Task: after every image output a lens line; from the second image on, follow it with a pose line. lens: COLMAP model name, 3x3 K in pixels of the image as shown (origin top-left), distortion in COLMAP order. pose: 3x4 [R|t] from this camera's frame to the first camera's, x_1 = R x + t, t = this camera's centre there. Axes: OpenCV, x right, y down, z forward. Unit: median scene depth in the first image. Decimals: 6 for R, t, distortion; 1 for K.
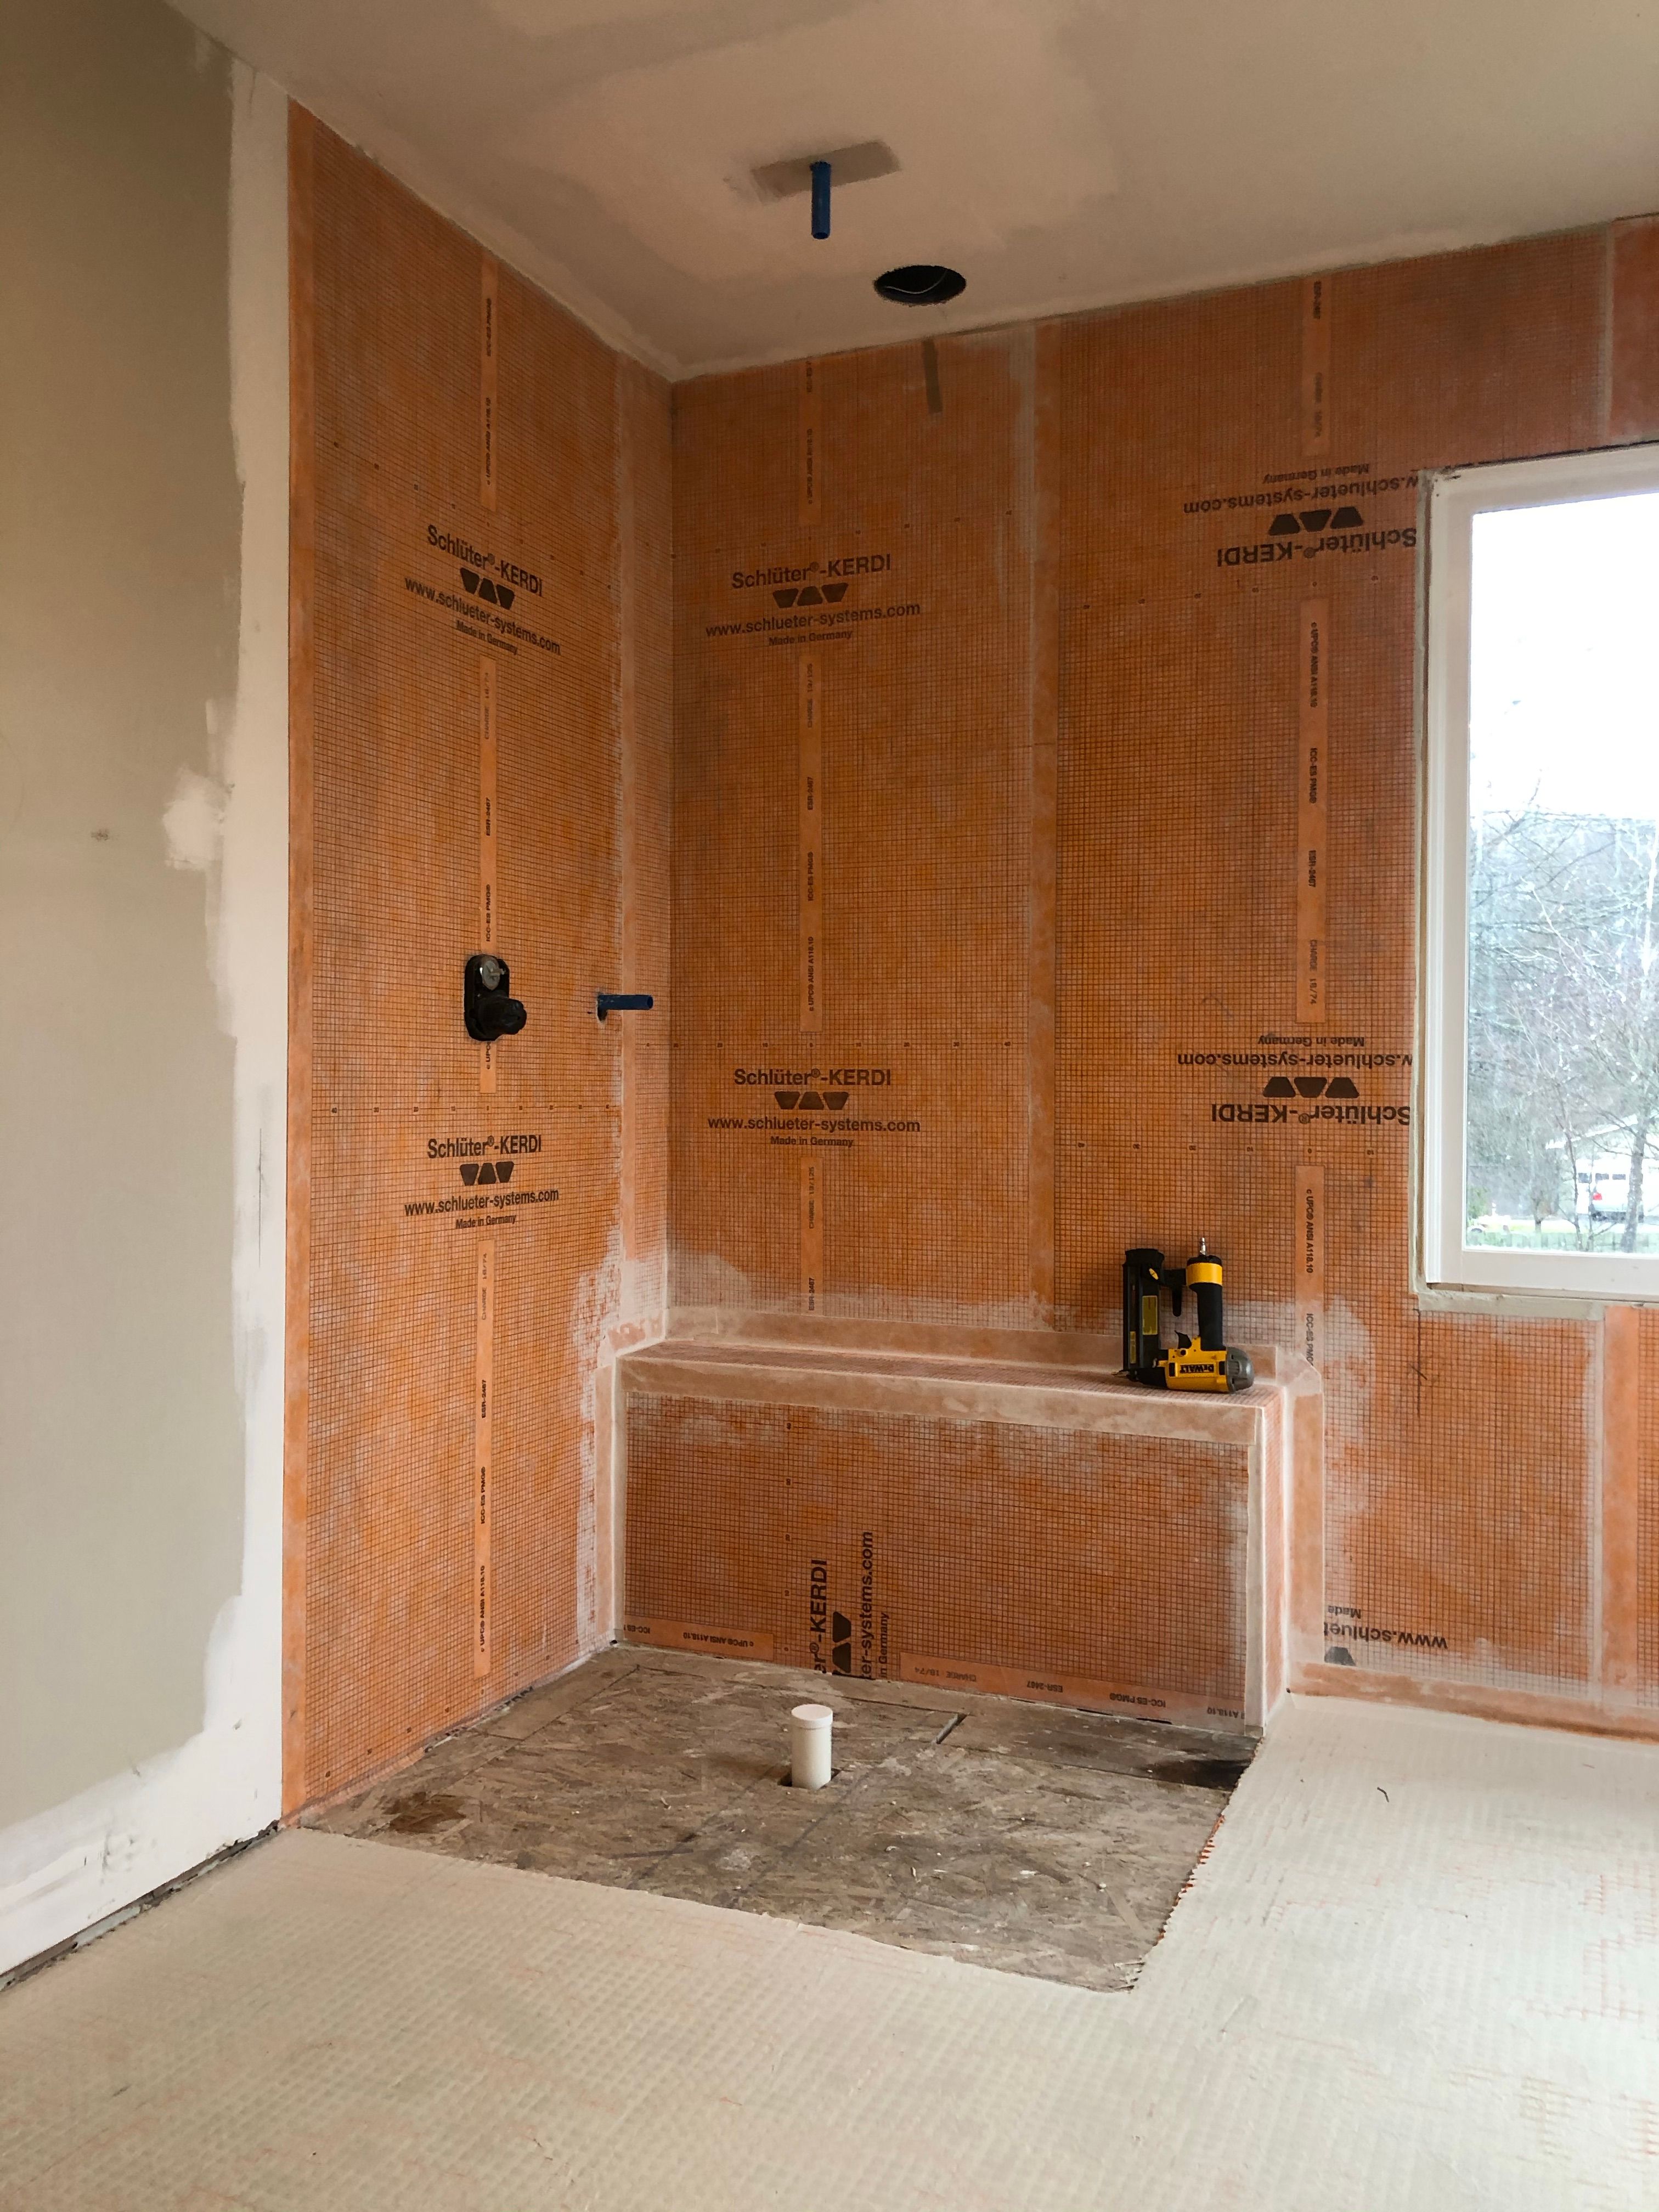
lens RADIAL K [[1801.6, 0, 818.2], [0, 1801.6, 1106.3], [0, 0, 1]] dist [-0.005283, -0.009909]
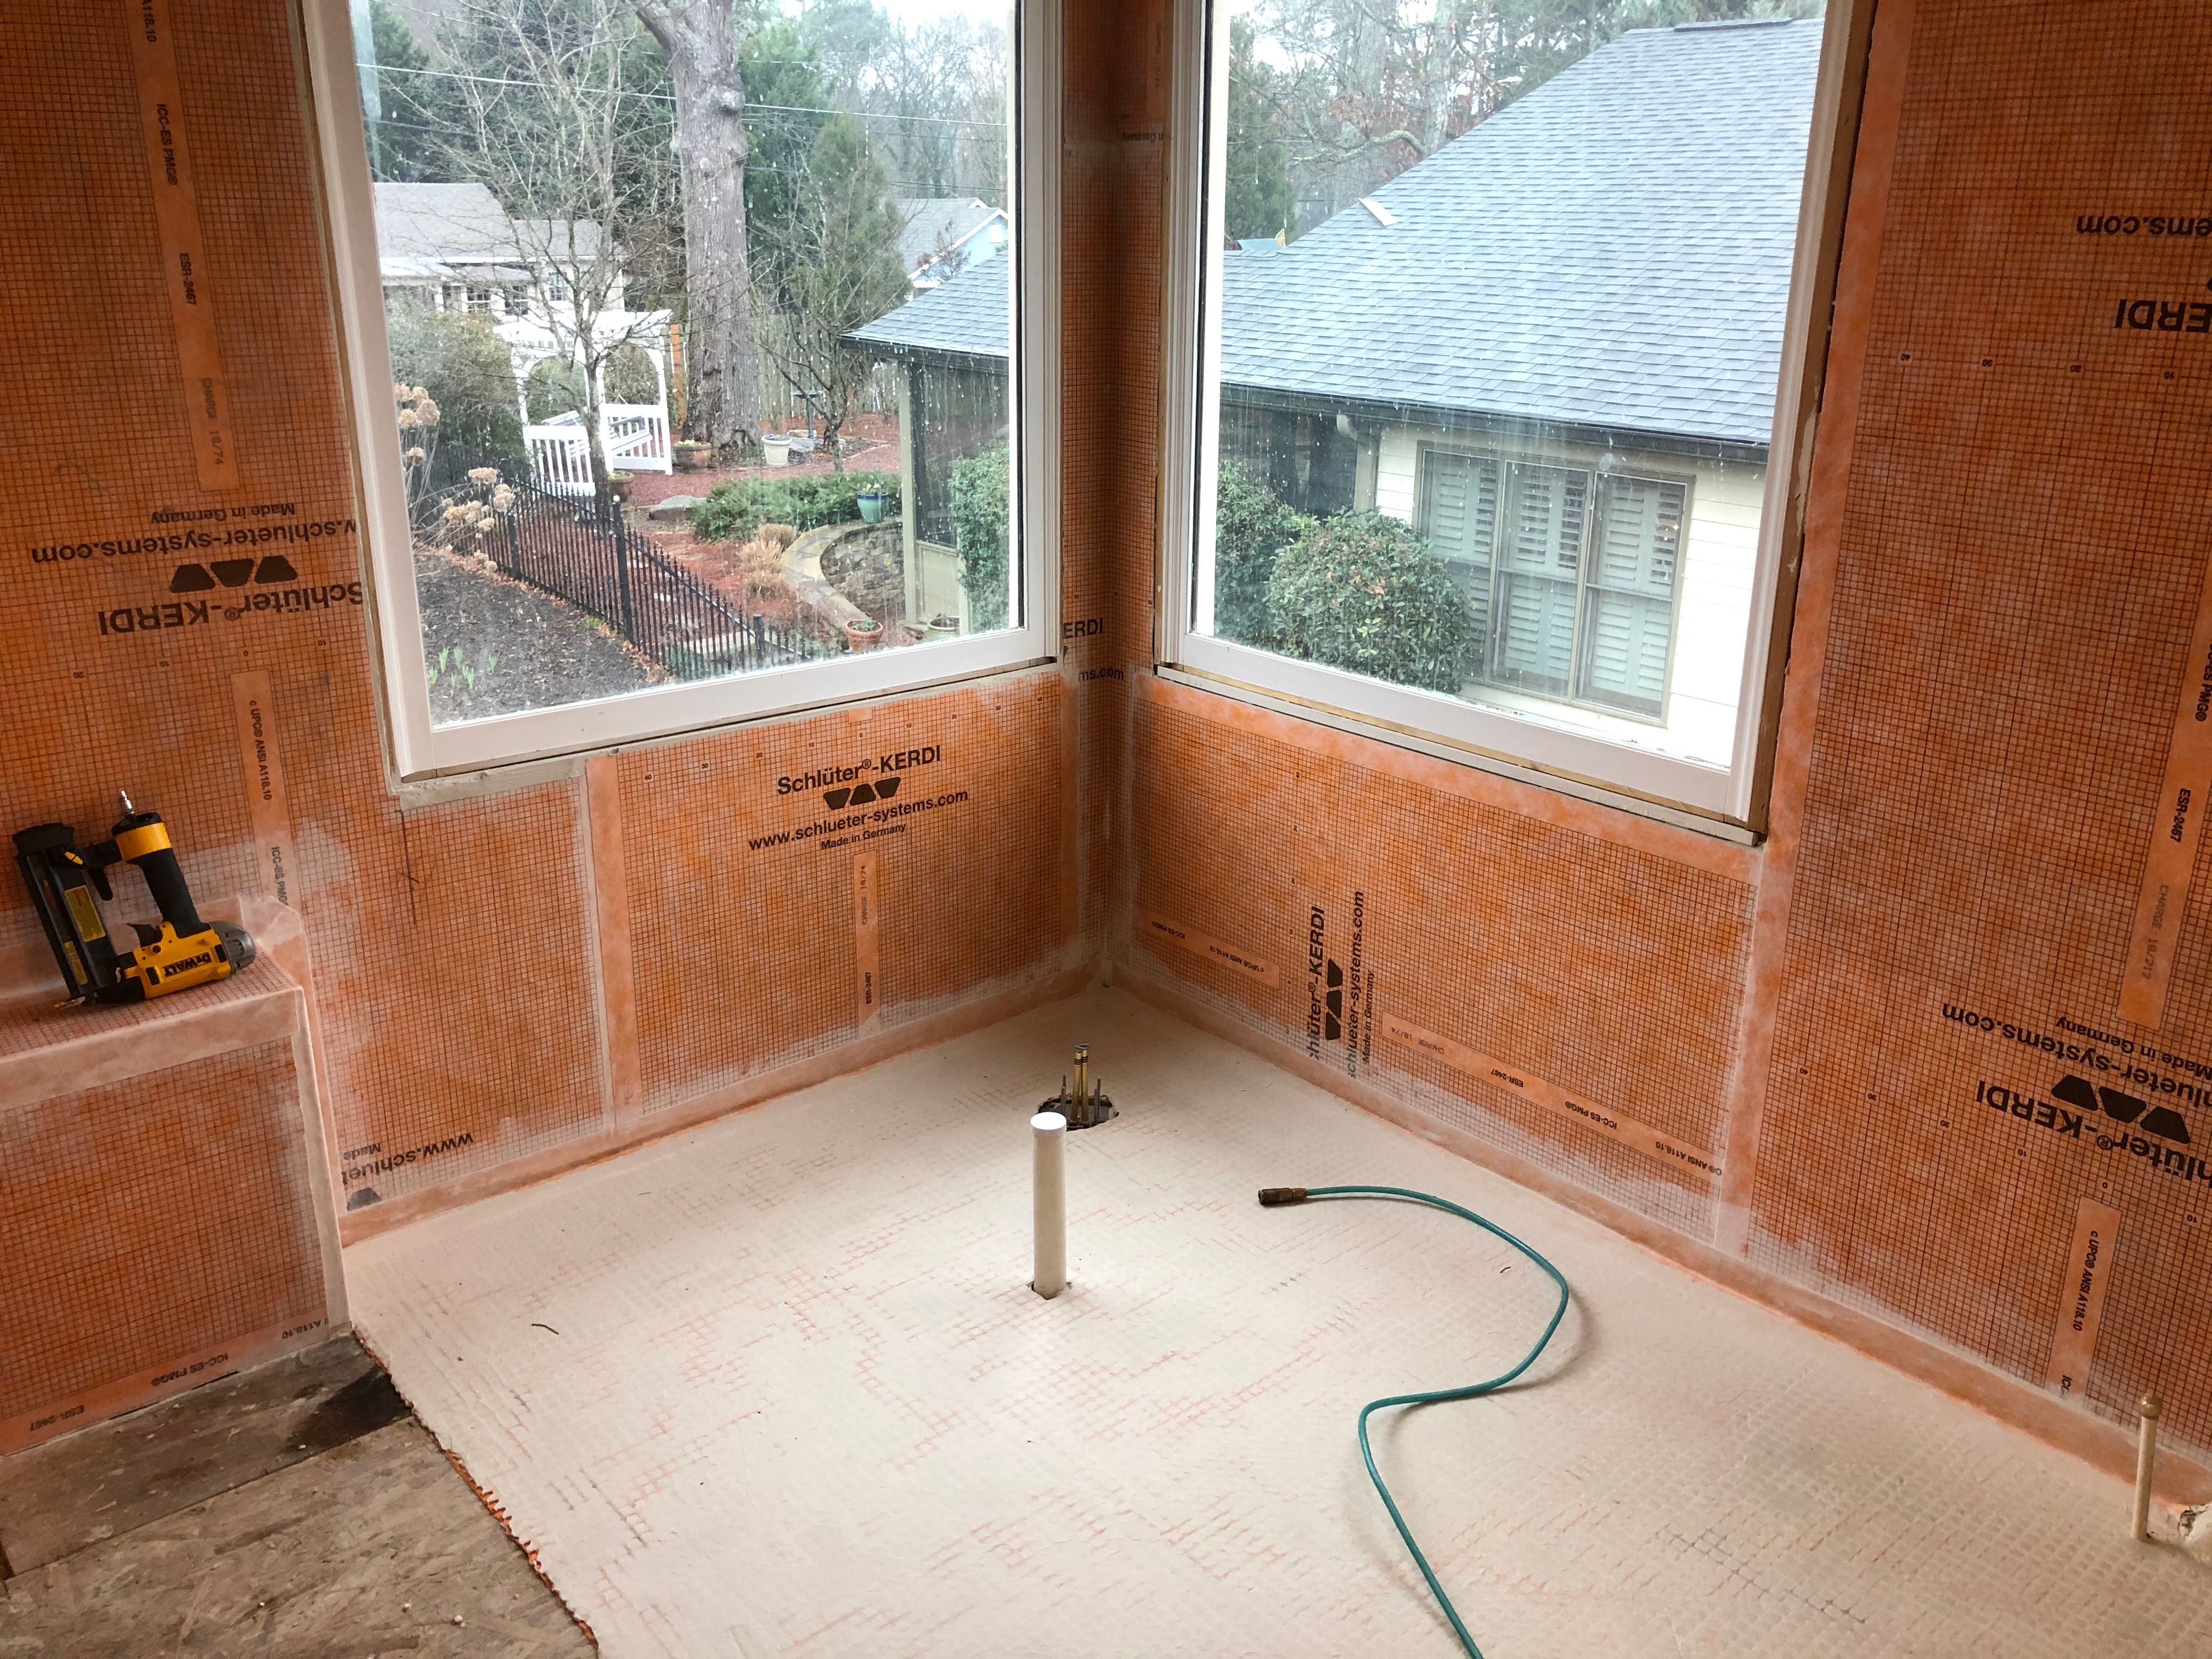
lens RADIAL K [[1801.6, 0, 1171.6], [0, 1801.6, 816.0], [0, 0, 1]] dist [-0.005283, -0.009909]
pose [[0.413951, -0.291997, 0.862196, -0.257391], [-0.008809, 0.945828, 0.324549, -0.166398], [-0.910257, -0.141943, 0.388954, 0.316103]]
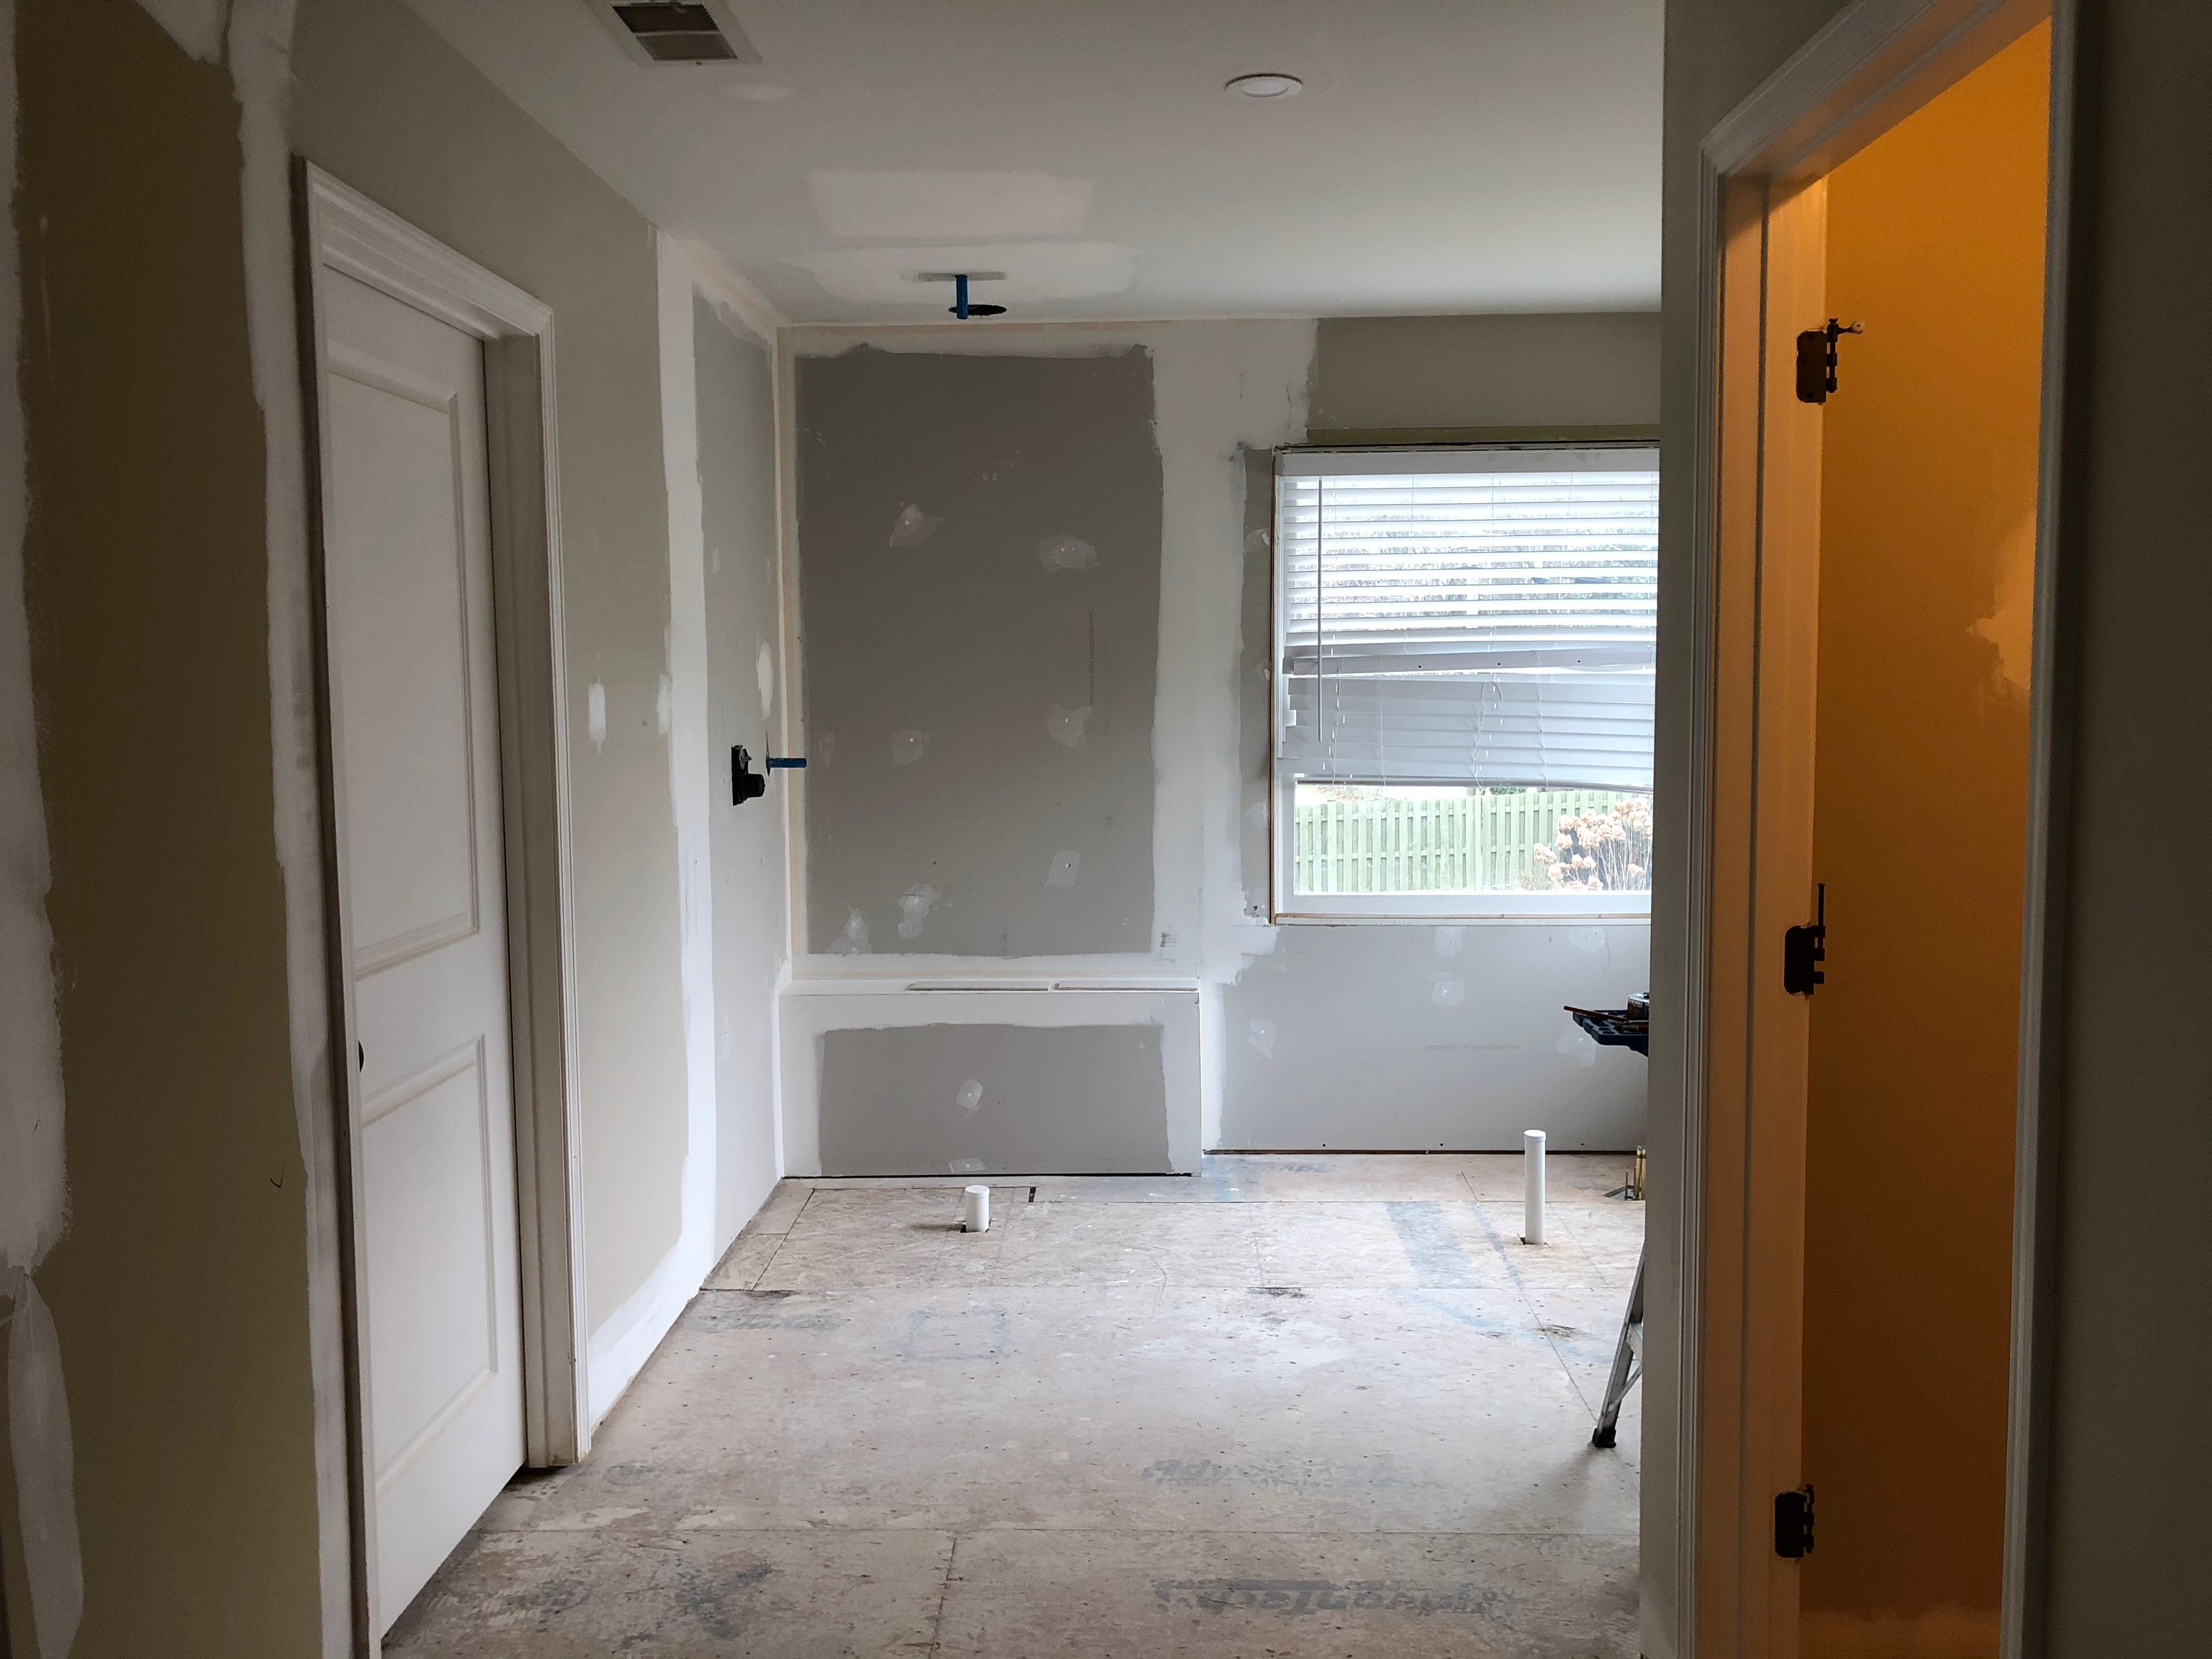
lens RADIAL K [[1829.4, 0, 1108.0], [0, 1829.4, 815.5], [0, 0, 1]] dist [-0.001926, -0.006141]
pose [[0.925370, -0.050106, 0.375739, -0.474322], [0.020647, 0.996416, 0.082025, -0.145339], [-0.378502, -0.068146, 0.923088, -0.575201]]
